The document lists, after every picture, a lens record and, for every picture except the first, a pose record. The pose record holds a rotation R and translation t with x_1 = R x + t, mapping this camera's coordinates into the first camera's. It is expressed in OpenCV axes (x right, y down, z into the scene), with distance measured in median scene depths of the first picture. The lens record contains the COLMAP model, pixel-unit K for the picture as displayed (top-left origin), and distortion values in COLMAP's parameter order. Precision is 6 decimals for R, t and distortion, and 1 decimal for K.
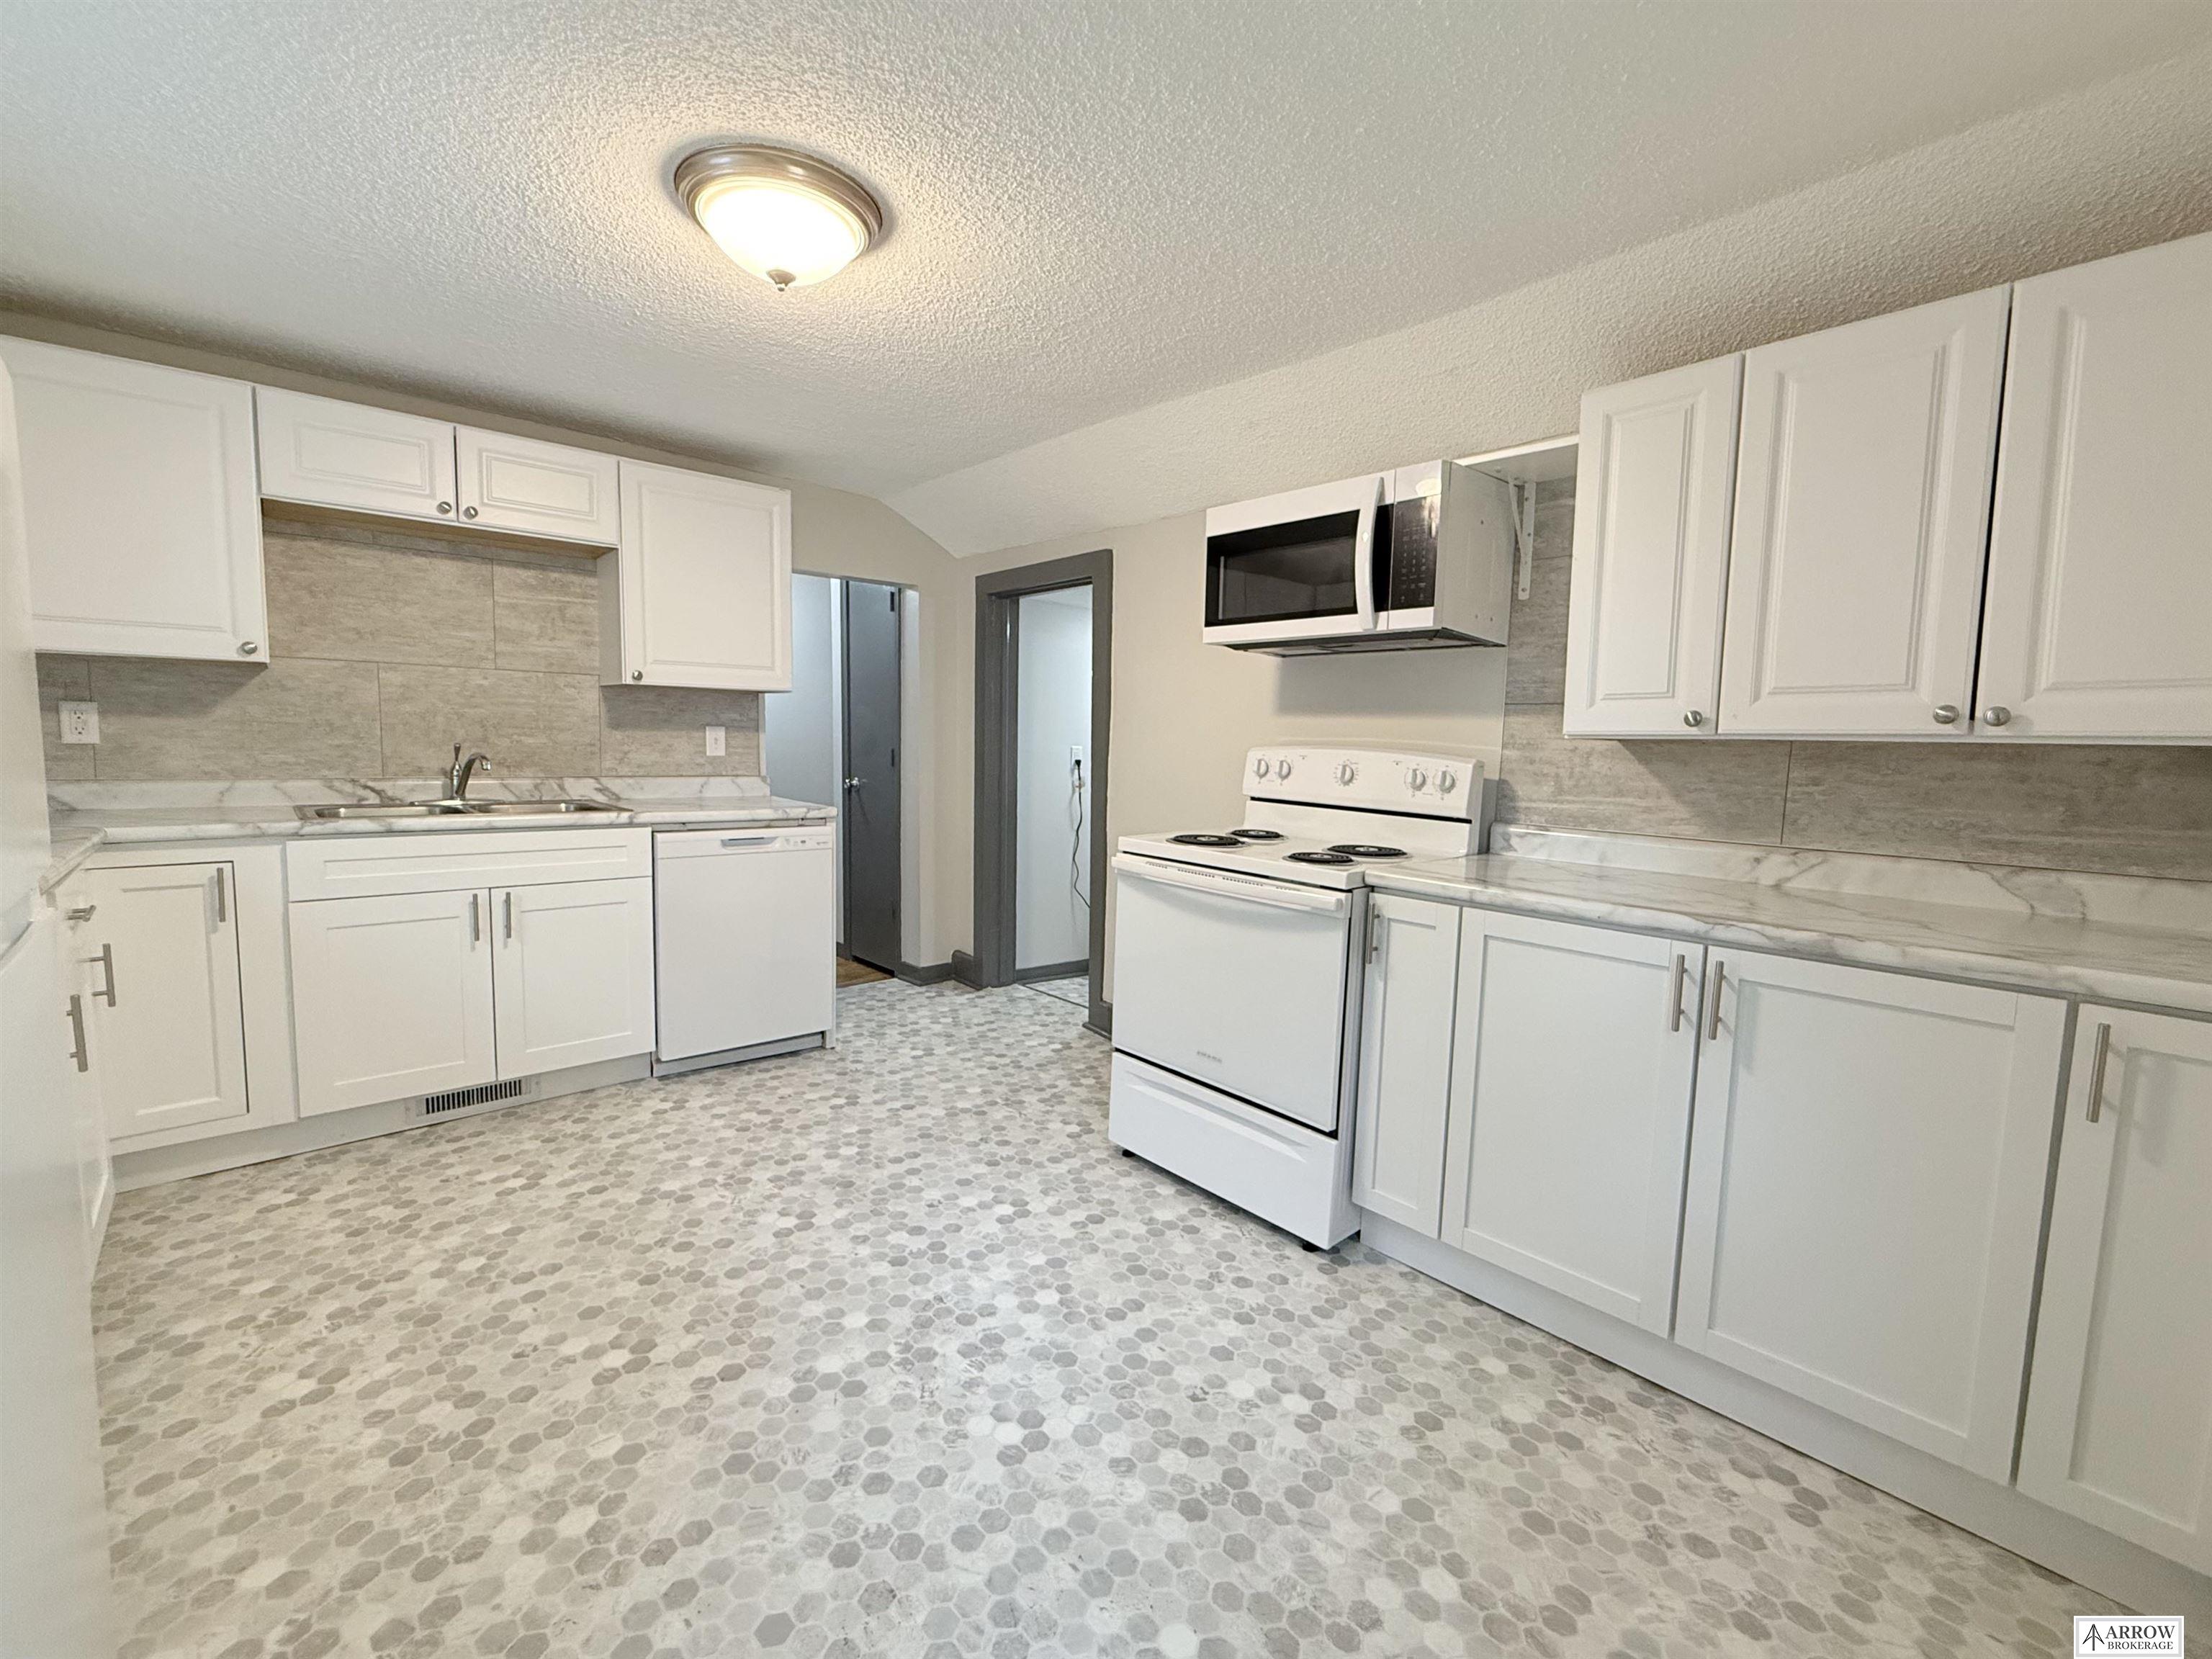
lens RADIAL K [[934.5, 0, 1087.2], [0, 934.5, 834.9], [0, 0, 1]] dist [0.001845, -0.001243]
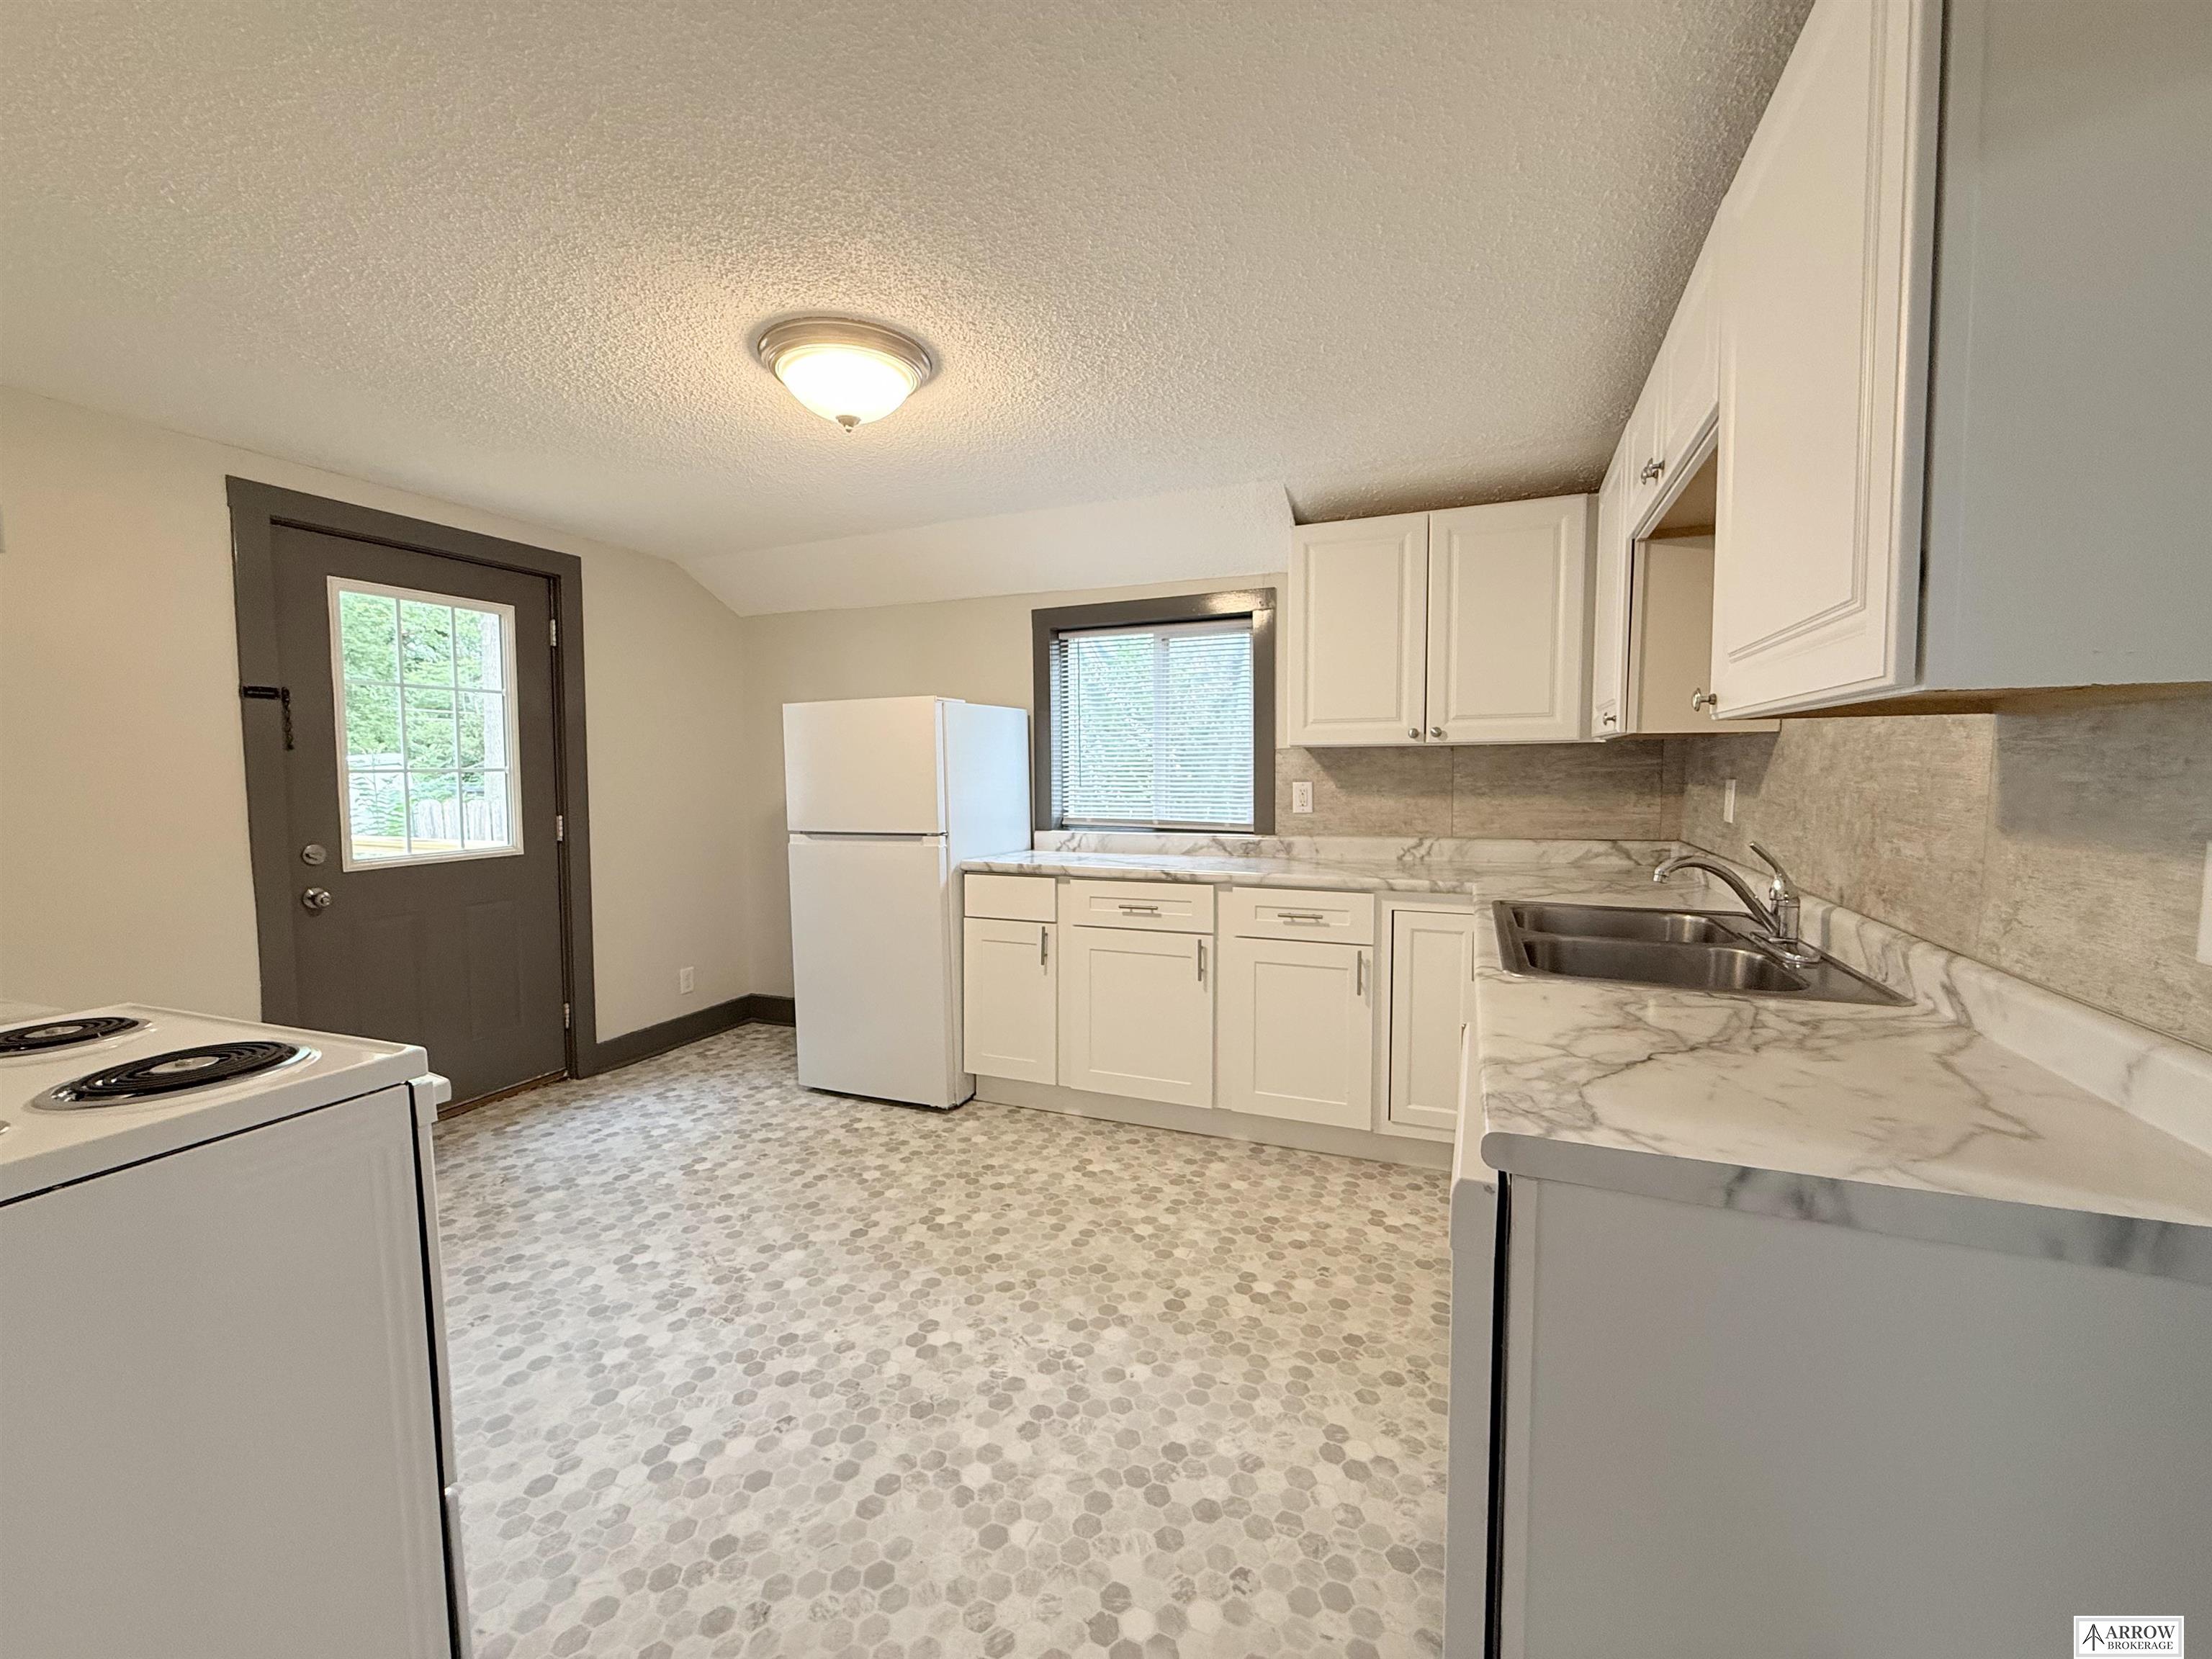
lens RADIAL K [[894.1, 0, 1100.5], [0, 894.1, 827.5], [0, 0, 1]] dist [-0.000842, 0.001122]
pose [[-0.896046, 0.013490, -0.443756, -0.096358], [-0.061814, 0.986011, 0.154791, -0.268337], [0.439636, 0.166130, -0.882678, 2.101349]]
